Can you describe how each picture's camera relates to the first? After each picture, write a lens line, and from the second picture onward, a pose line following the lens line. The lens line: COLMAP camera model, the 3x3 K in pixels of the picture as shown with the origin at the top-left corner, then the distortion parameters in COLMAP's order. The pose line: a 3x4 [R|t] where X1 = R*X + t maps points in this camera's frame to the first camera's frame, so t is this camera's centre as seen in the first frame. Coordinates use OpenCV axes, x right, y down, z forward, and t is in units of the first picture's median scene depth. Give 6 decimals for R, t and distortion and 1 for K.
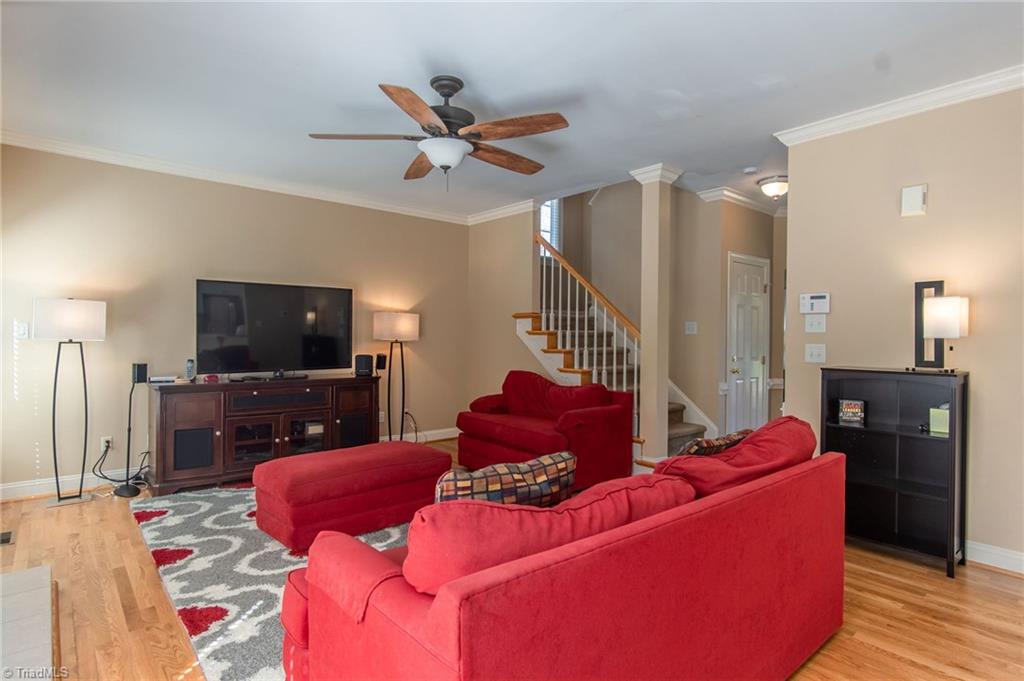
lens RADIAL K [[530.5, 0, 510.6], [0, 530.5, 349.5], [0, 0, 1]] dist [0.001708, 0.000170]
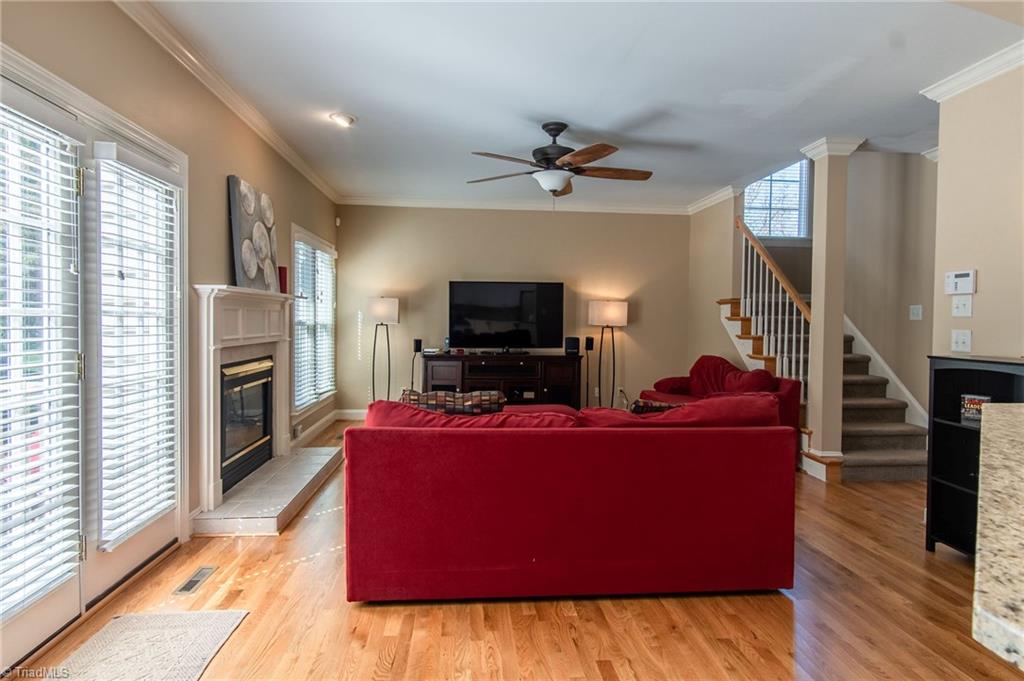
lens RADIAL K [[550.2, 0, 516.1], [0, 550.2, 344.2], [0, 0, 1]] dist [0.005008, 0.001076]
pose [[0.822287, 0.024830, -0.568532, 0.376430], [-0.018553, 0.999686, 0.016825, 0.008512], [0.568771, -0.003287, 0.822489, -0.108592]]
